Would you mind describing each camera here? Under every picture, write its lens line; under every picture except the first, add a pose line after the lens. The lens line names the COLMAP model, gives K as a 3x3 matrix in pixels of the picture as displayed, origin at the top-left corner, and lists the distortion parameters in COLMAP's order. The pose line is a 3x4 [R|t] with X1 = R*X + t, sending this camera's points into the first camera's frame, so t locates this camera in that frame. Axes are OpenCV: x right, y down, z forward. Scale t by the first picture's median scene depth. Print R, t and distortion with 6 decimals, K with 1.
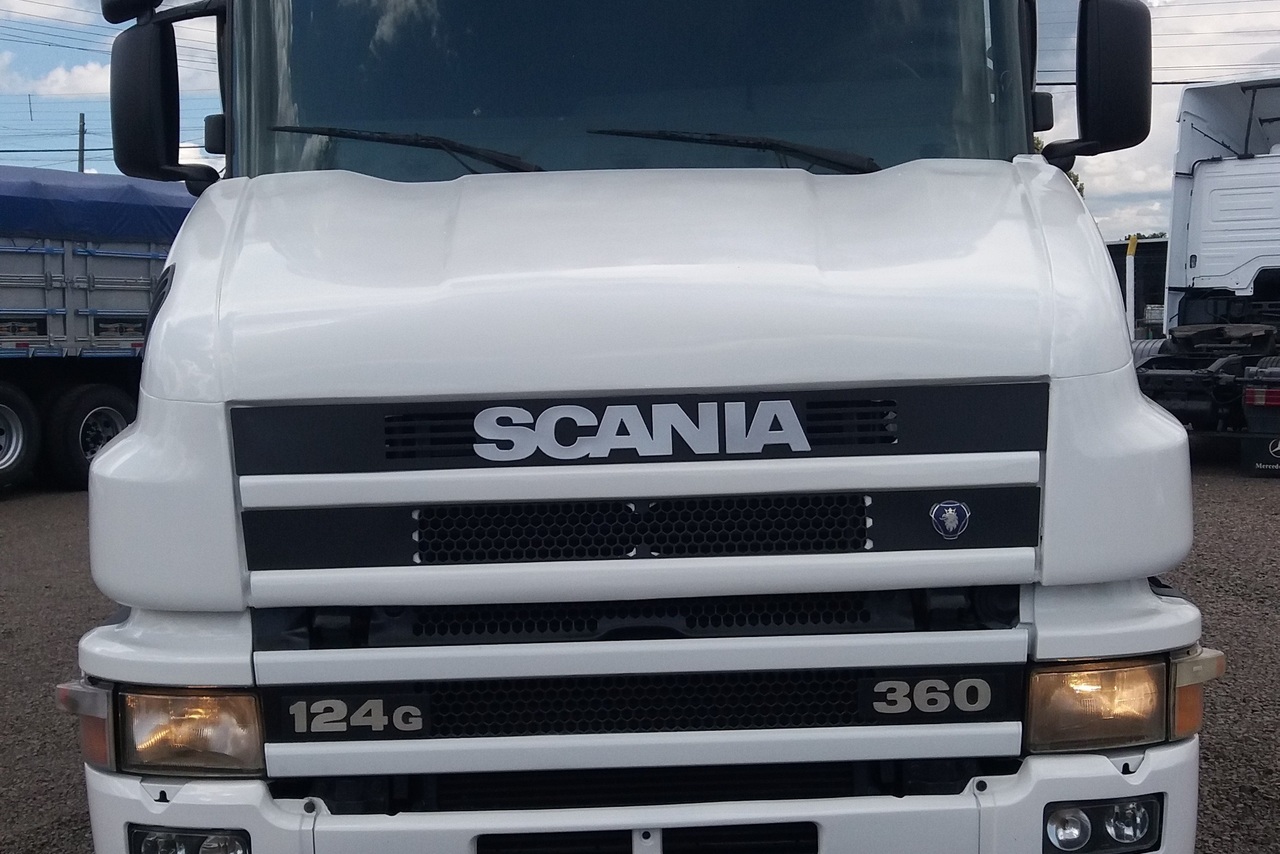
lens RADIAL K [[1227.9, 0, 640.0], [0, 1227.9, 427.0], [0, 0, 1]] dist [0.059562, -0.009408]
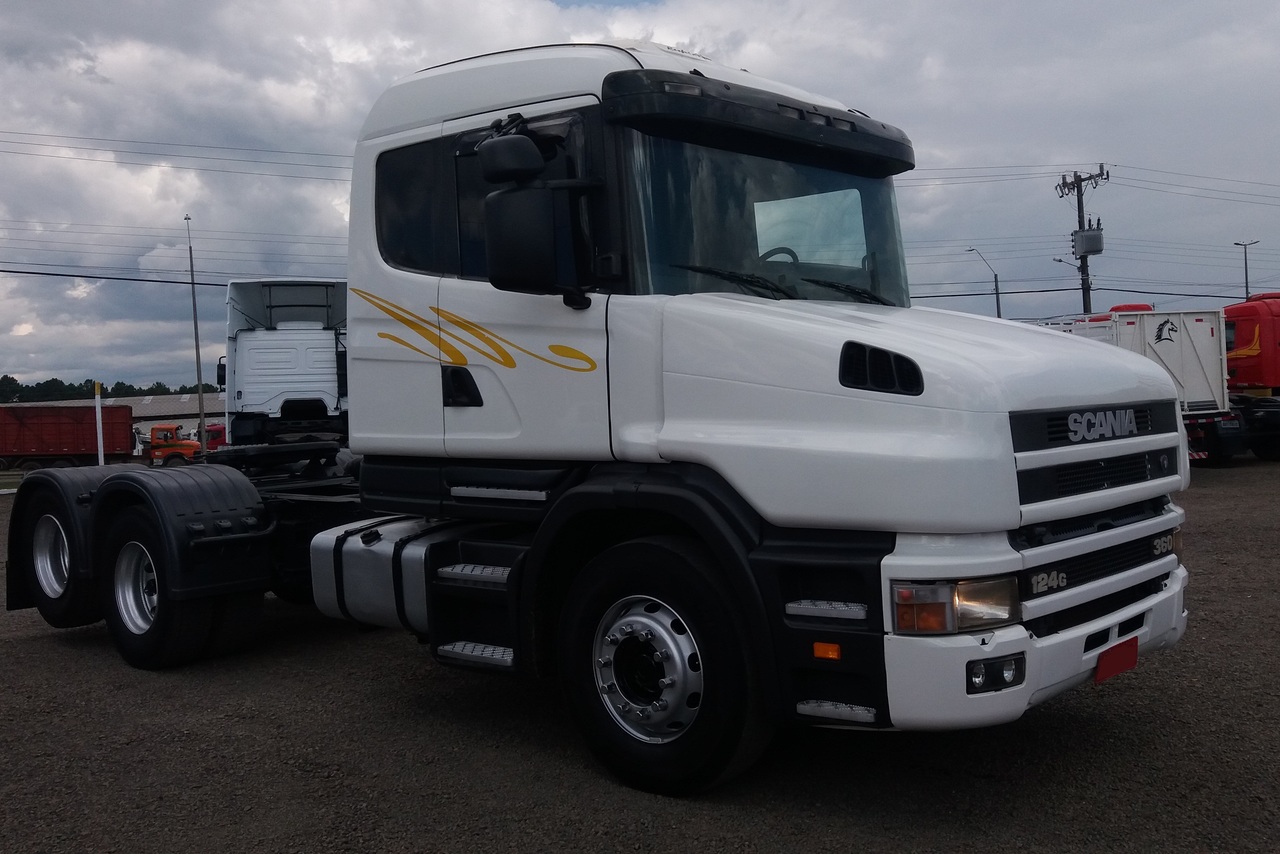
lens RADIAL K [[1227.9, 0, 640.0], [0, 1227.9, 427.0], [0, 0, 1]] dist [0.059562, -0.009408]
pose [[0.673930, -0.010547, 0.738720, -2.009096], [0.108915, 0.990391, -0.085222, 0.096411], [-0.730723, 0.137892, 0.668603, 0.176784]]
